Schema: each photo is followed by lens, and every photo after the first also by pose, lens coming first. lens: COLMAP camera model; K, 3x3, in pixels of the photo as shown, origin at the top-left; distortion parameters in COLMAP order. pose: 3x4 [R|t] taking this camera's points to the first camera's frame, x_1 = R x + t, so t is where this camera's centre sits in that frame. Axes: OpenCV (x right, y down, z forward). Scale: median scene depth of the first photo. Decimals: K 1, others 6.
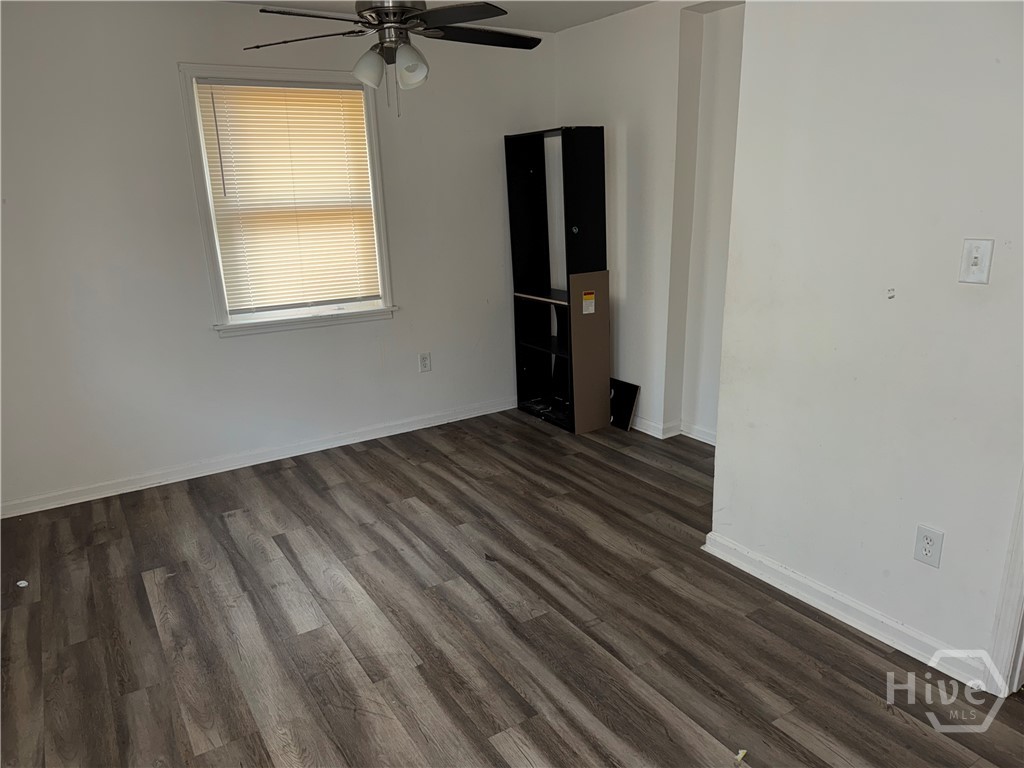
lens RADIAL K [[723.7, 0, 503.3], [0, 723.7, 385.1], [0, 0, 1]] dist [0.029763, -0.033412]
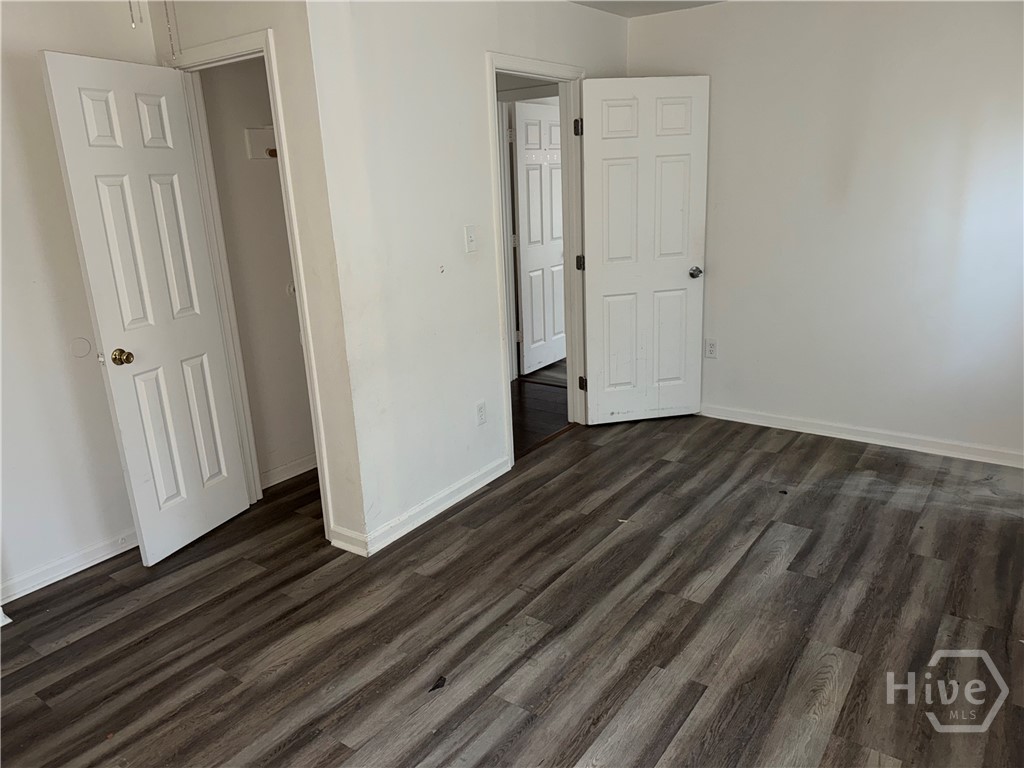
lens RADIAL K [[723.7, 0, 505.1], [0, 723.7, 384.9], [0, 0, 1]] dist [0.029763, -0.033412]
pose [[-0.369163, -0.225644, 0.901556, -0.780668], [0.302227, 0.888203, 0.346056, -0.332428], [-0.878850, 0.400226, -0.259696, 1.198943]]
